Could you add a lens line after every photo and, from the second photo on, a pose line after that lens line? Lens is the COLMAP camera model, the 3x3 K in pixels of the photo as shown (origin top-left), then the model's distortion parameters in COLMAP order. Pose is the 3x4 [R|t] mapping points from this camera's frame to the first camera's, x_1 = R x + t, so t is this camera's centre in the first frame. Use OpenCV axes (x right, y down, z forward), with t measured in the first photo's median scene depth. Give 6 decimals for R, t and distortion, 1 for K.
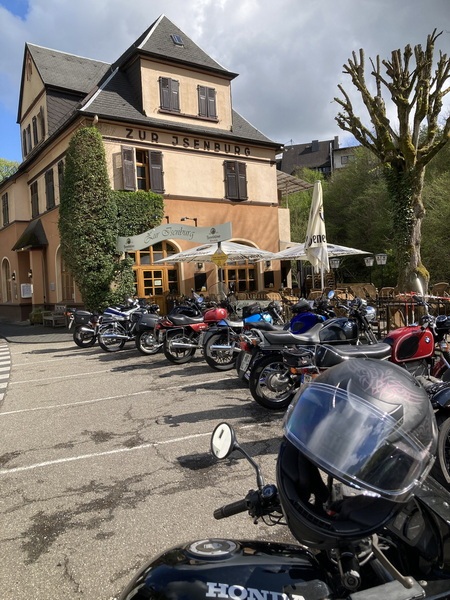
lens RADIAL K [[491.0, 0, 225.0], [0, 491.0, 300.0], [0, 0, 1]] dist [0.006381, 0.006447]
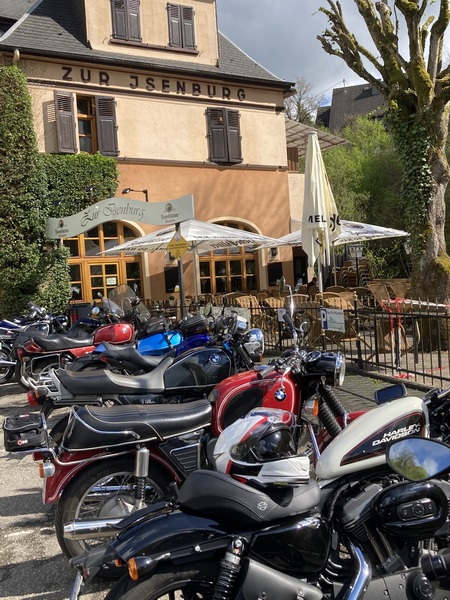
lens RADIAL K [[657.9, 0, 225.0], [0, 657.9, 300.0], [0, 0, 1]] dist [0.012269, -0.023531]
pose [[0.997834, -0.009978, -0.065018, 0.091052], [0.010064, 0.999949, 0.001004, -0.007032], [0.065005, -0.001656, 0.997884, 0.053879]]
